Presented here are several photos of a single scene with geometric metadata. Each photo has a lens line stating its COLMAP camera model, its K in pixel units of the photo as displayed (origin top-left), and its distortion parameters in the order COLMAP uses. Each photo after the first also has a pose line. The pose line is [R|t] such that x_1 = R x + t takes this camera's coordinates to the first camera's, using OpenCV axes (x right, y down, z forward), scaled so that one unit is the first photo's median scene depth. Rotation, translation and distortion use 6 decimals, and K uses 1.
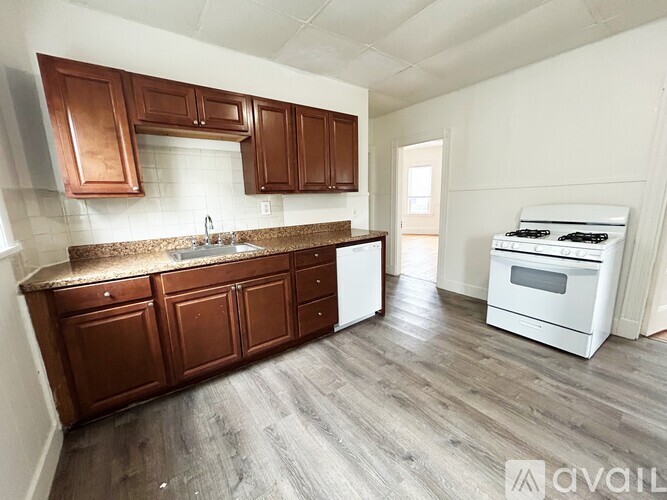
lens RADIAL K [[268.7, 0, 333.9], [0, 268.7, 249.4], [0, 0, 1]] dist [-0.002171, -0.000022]
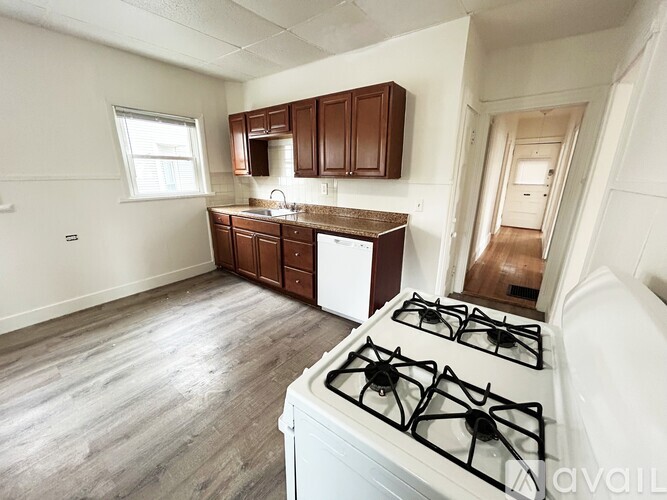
lens RADIAL K [[268.7, 0, 333.9], [0, 268.7, 251.2], [0, 0, 1]] dist [-0.002171, -0.000022]
pose [[0.285667, 0.301848, -0.909551, 1.140562], [-0.200937, 0.946869, 0.251123, -0.242125], [0.937026, 0.111025, 0.331142, 0.809677]]
